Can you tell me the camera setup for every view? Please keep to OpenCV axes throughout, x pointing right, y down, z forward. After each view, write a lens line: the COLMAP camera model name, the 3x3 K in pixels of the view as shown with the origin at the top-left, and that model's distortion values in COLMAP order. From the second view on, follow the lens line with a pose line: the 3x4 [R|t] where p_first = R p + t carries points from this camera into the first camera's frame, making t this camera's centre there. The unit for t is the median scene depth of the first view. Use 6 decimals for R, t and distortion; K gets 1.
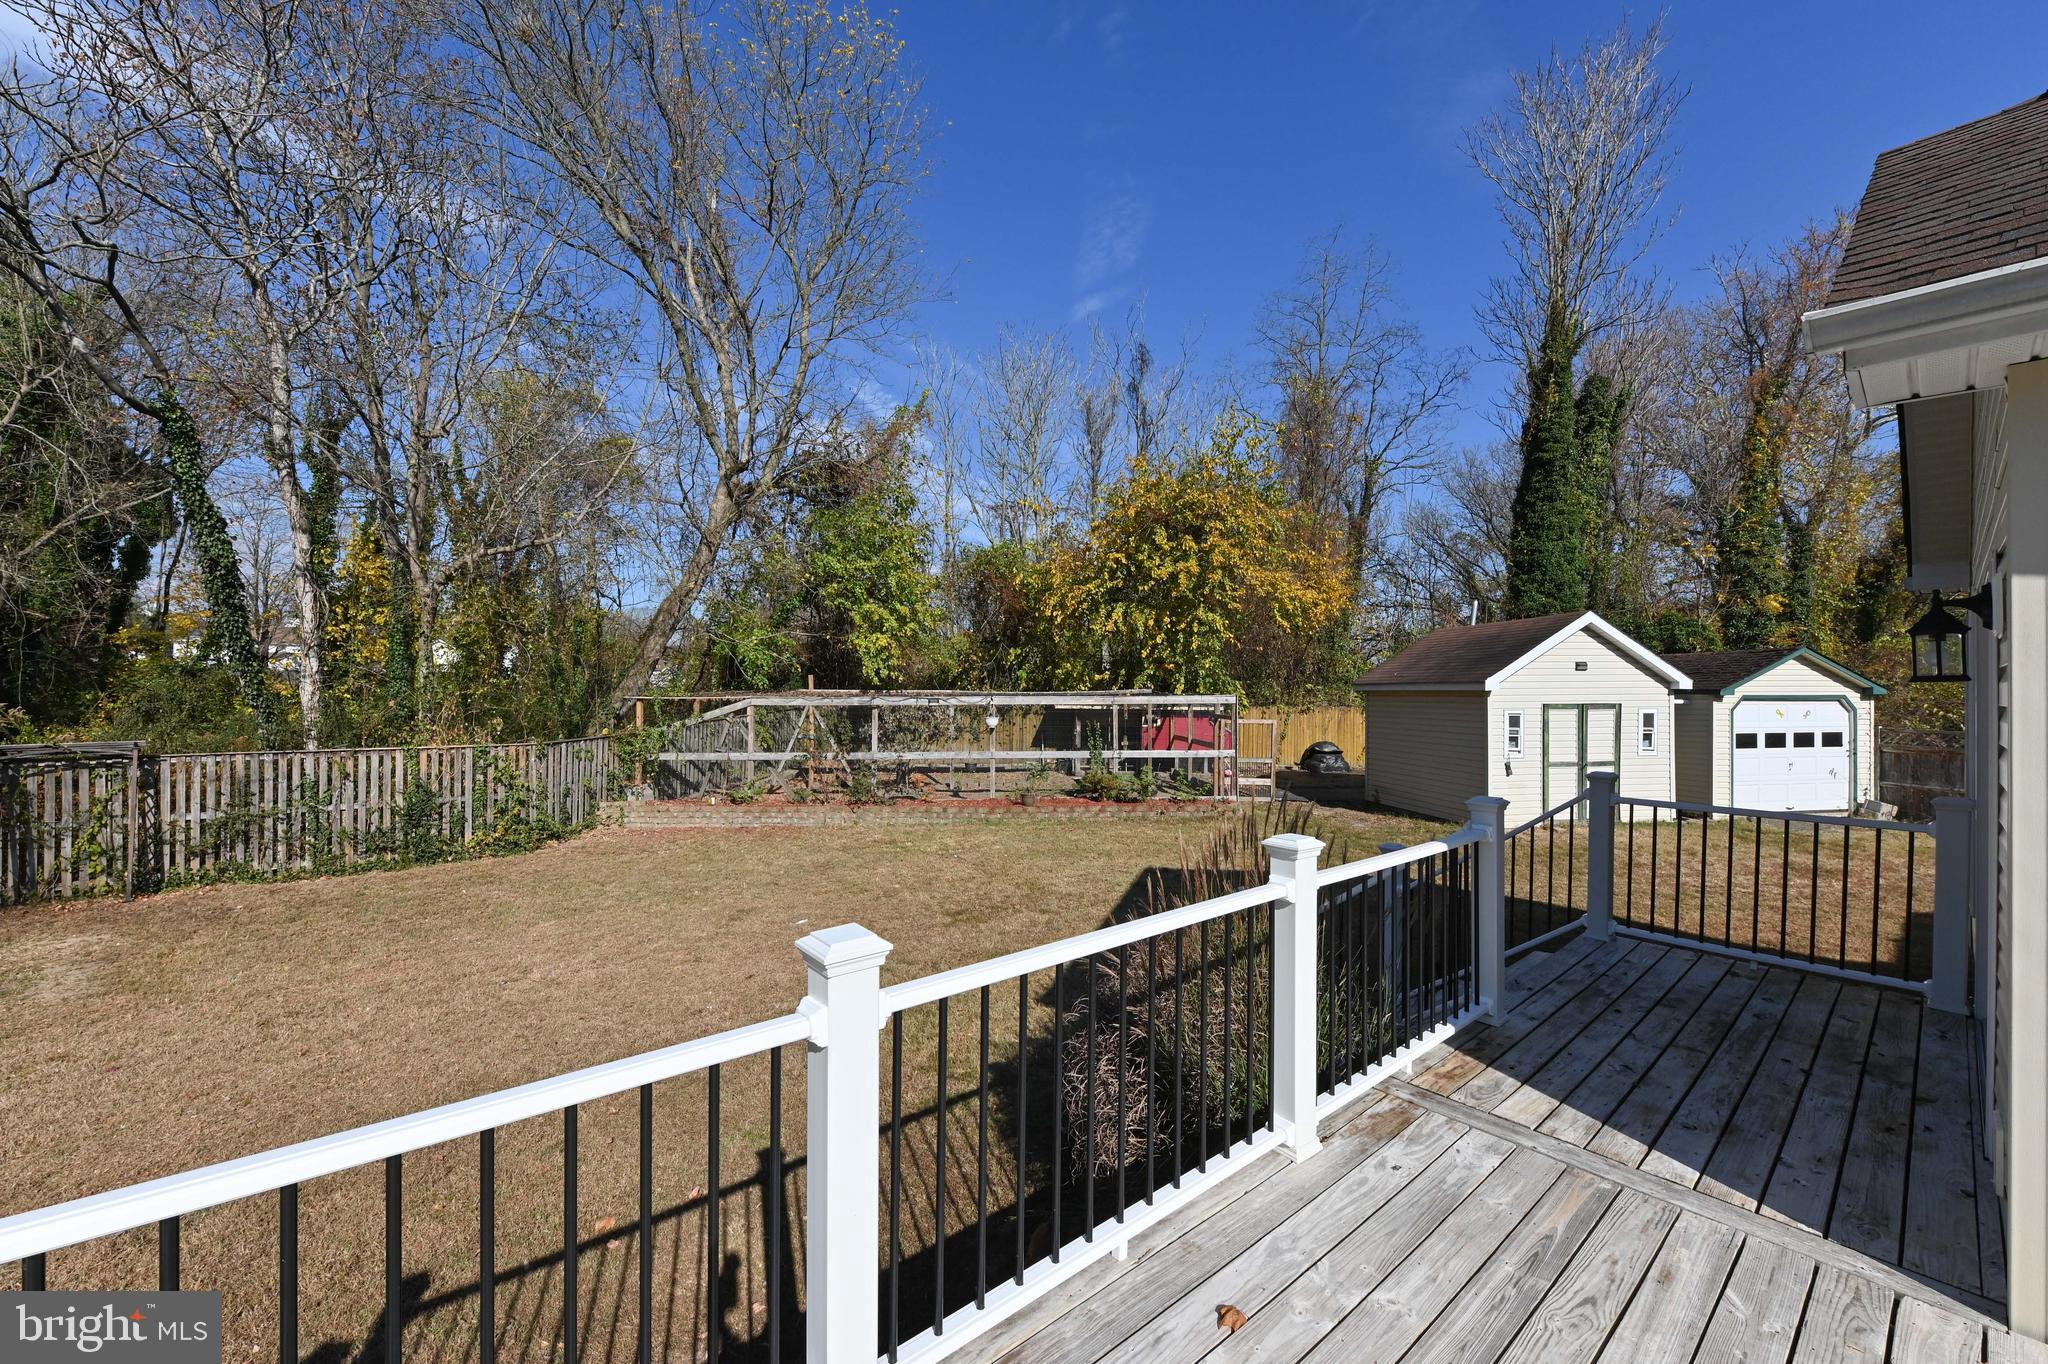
lens RADIAL K [[814.6, 0, 1022.8], [0, 814.6, 688.2], [0, 0, 1]] dist [-0.006818, -0.001001]
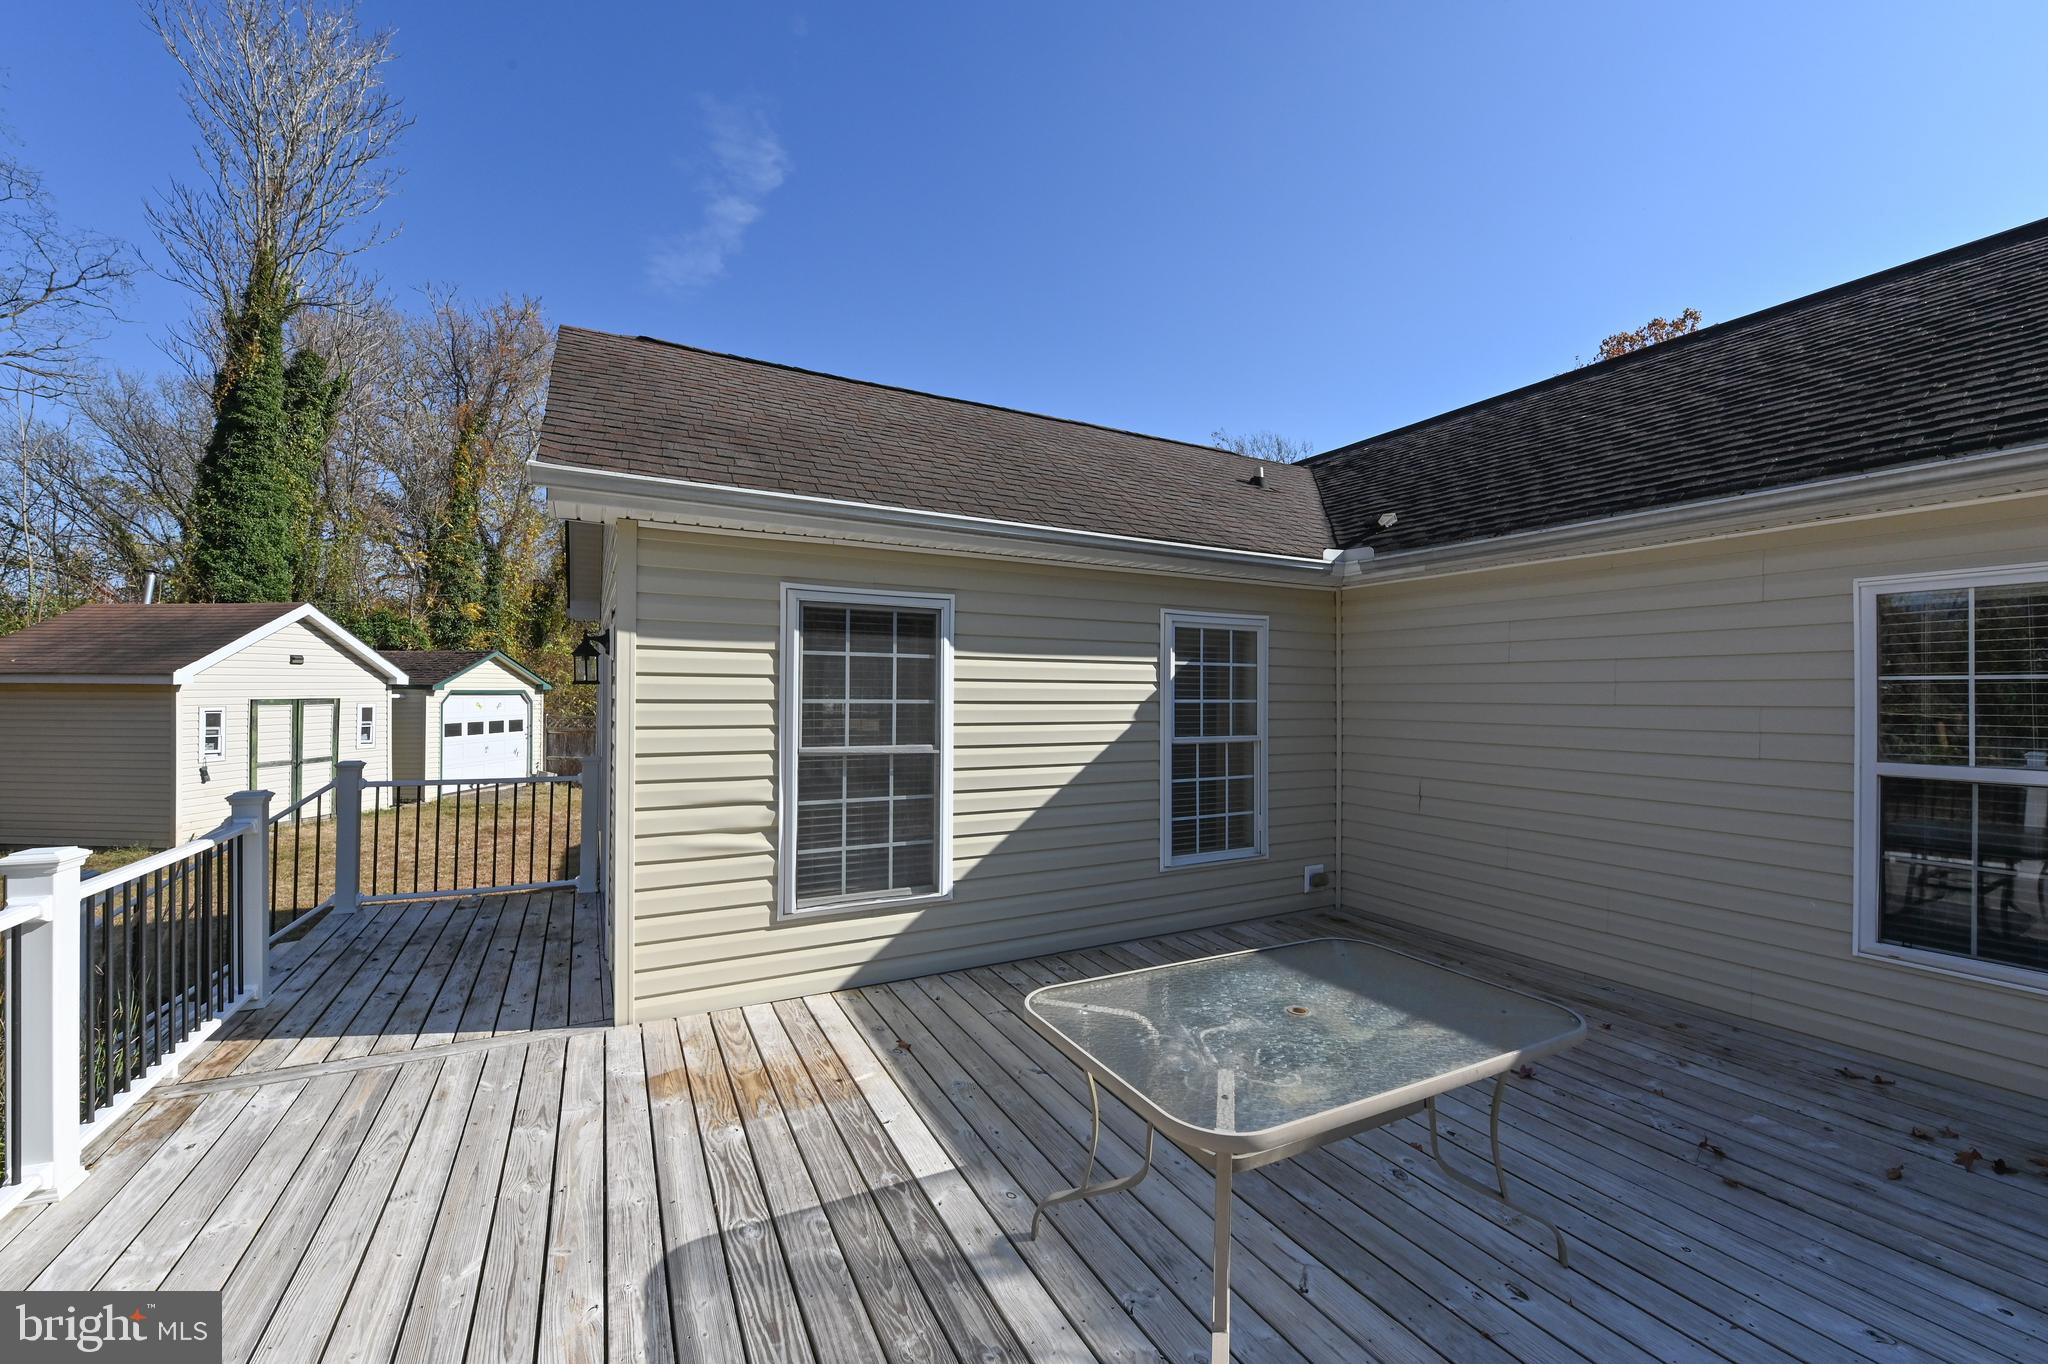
lens RADIAL K [[814.6, 0, 1033.1], [0, 814.6, 688.9], [0, 0, 1]] dist [-0.006818, -0.001001]
pose [[0.212235, 0.002656, 0.977215, -0.046319], [-0.010745, 0.999942, -0.000384, -0.001262], [-0.977159, -0.010418, 0.212252, -0.039102]]
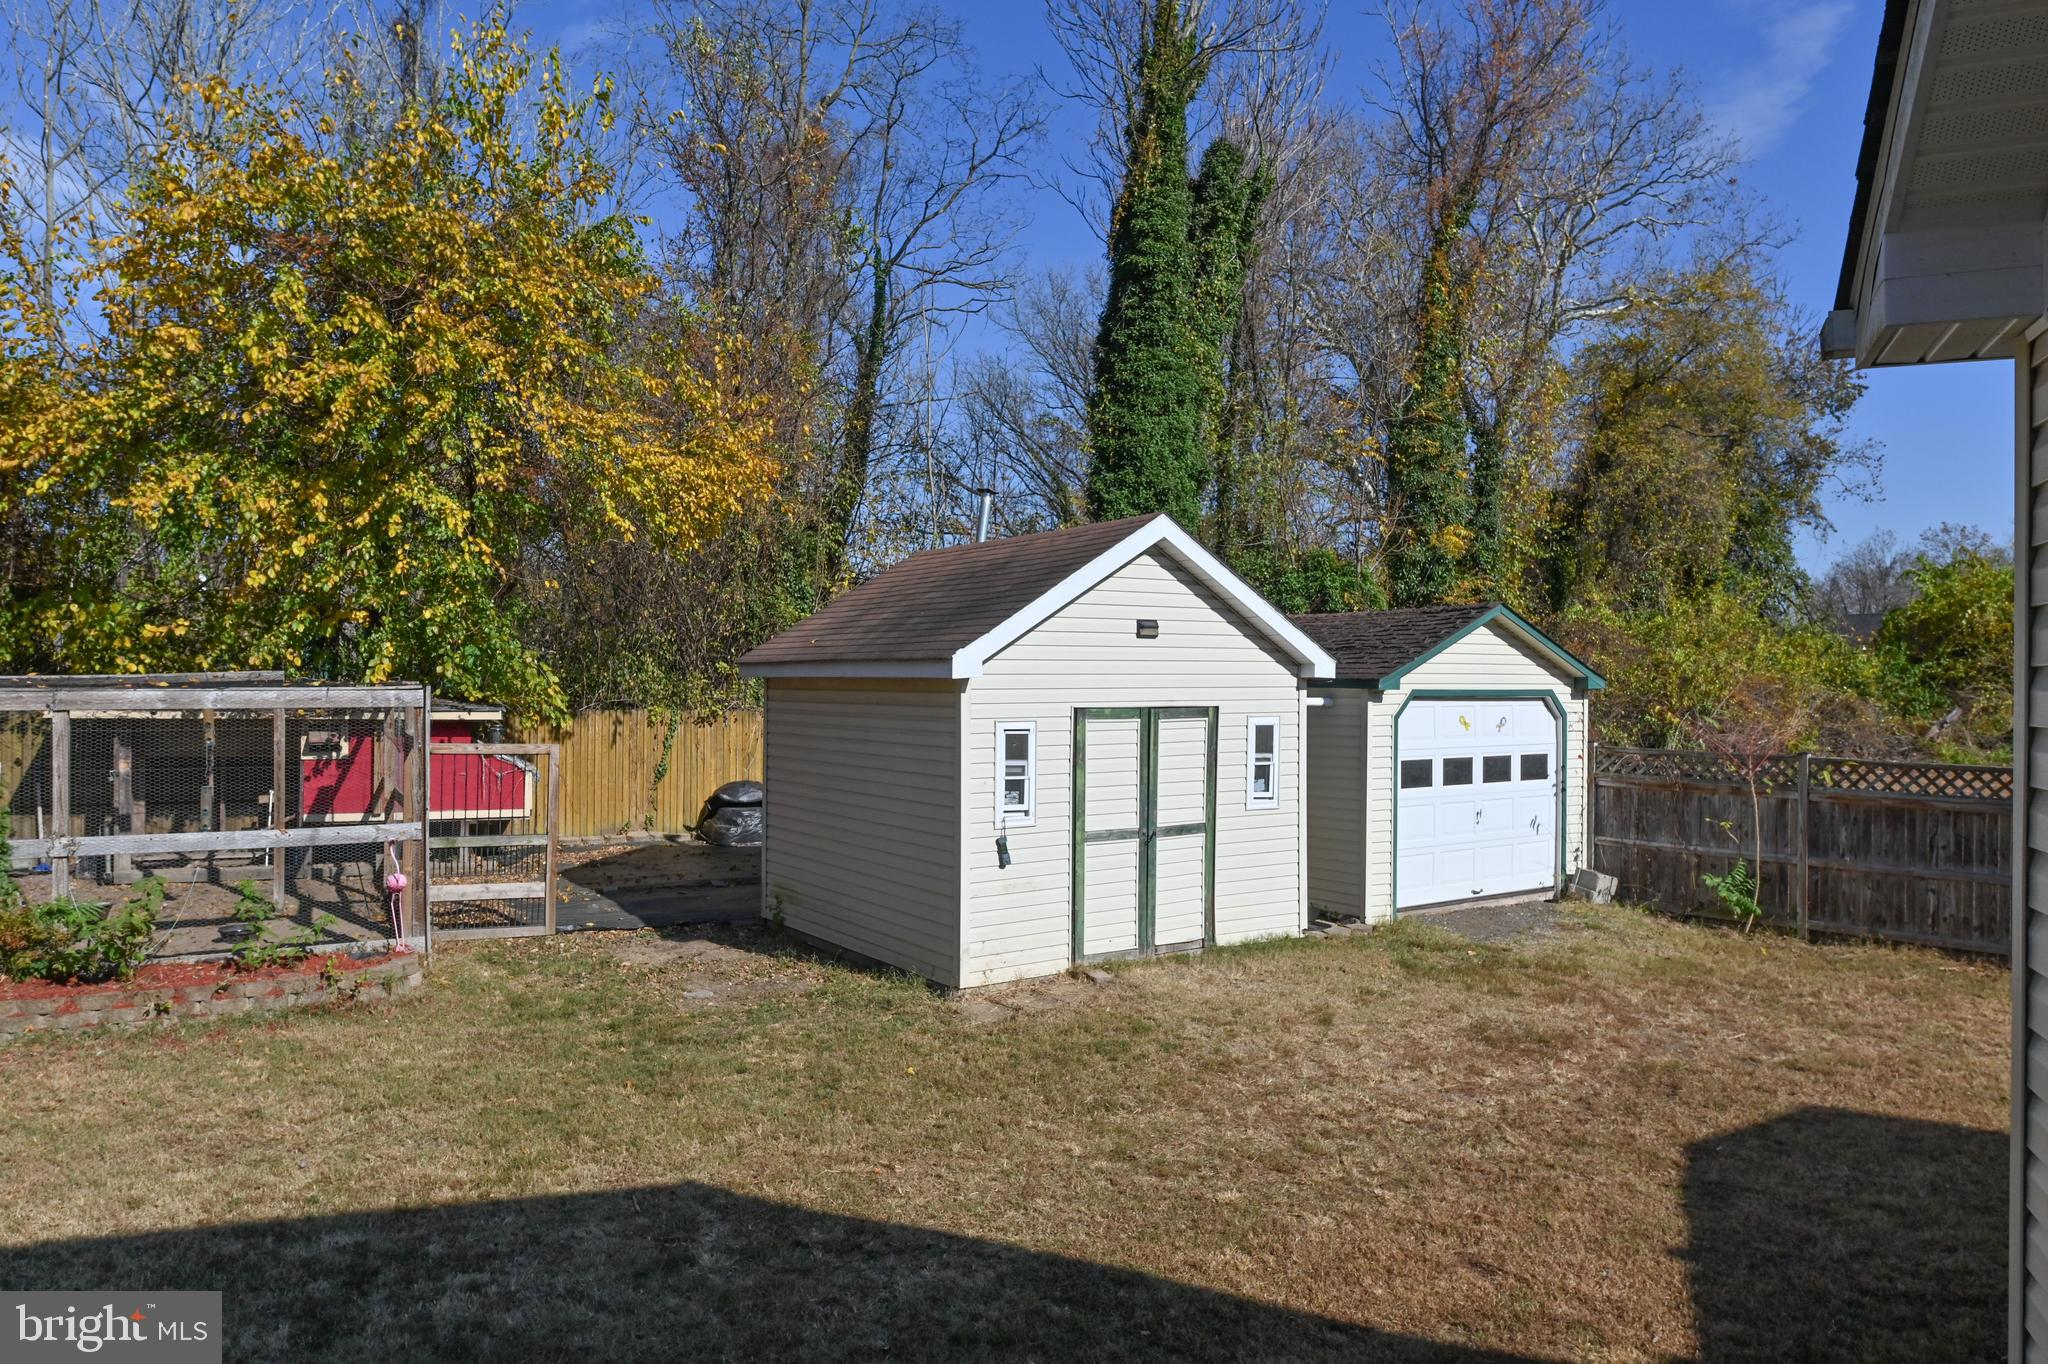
lens RADIAL K [[1375.8, 0, 1027.2], [0, 1375.8, 675.8], [0, 0, 1]] dist [0.007566, 0.001848]
pose [[0.899639, 0.007023, 0.436578, 0.209104], [-0.008192, 0.999966, 0.000794, 0.000476], [-0.436558, -0.004291, 0.899666, 0.232346]]
